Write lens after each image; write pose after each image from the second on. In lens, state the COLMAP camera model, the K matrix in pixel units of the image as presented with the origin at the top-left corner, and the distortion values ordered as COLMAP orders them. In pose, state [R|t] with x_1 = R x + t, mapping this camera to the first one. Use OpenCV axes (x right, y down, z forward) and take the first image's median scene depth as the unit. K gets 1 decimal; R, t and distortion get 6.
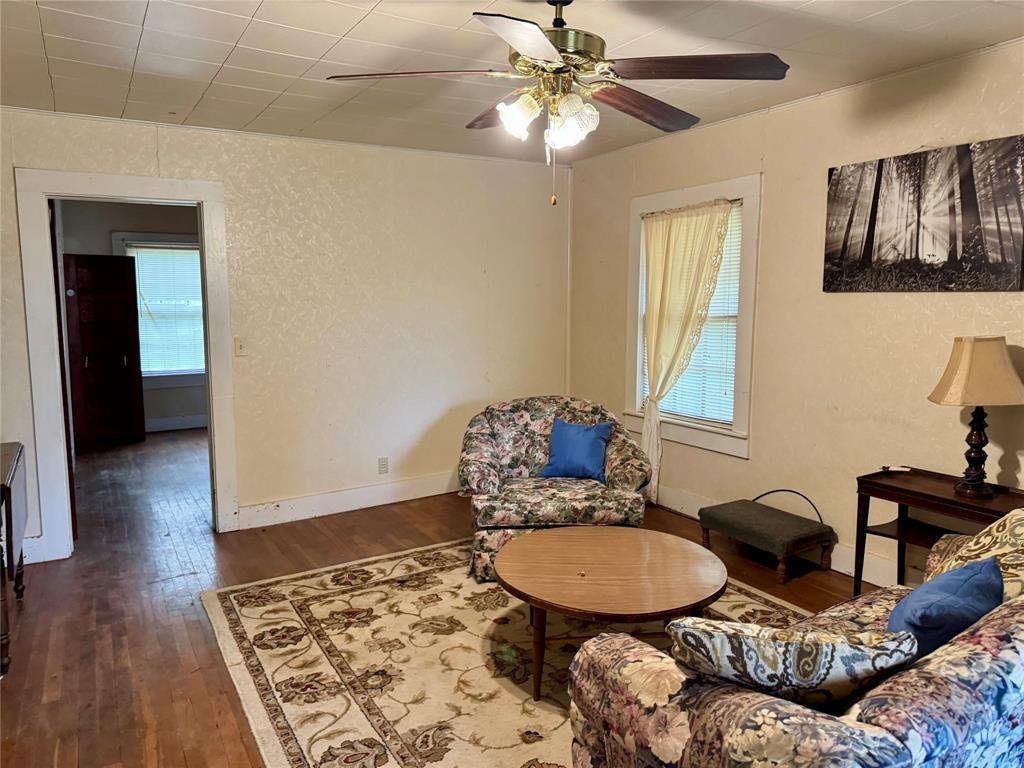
lens RADIAL K [[701.7, 0, 514.5], [0, 701.7, 381.1], [0, 0, 1]] dist [0.006694, 0.000734]
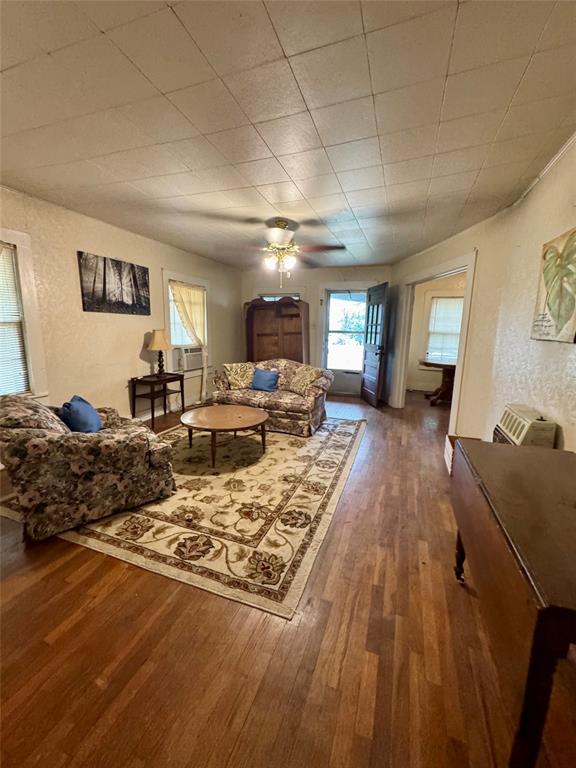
lens RADIAL K [[306.8, 0, 289.5], [0, 306.8, 384.3], [0, 0, 1]] dist [-0.003586, -0.000469]
pose [[-0.617301, -0.140162, 0.774141, -0.765572], [0.093542, 0.963945, 0.249117, -0.100384], [-0.781146, 0.226195, -0.581933, 1.251579]]
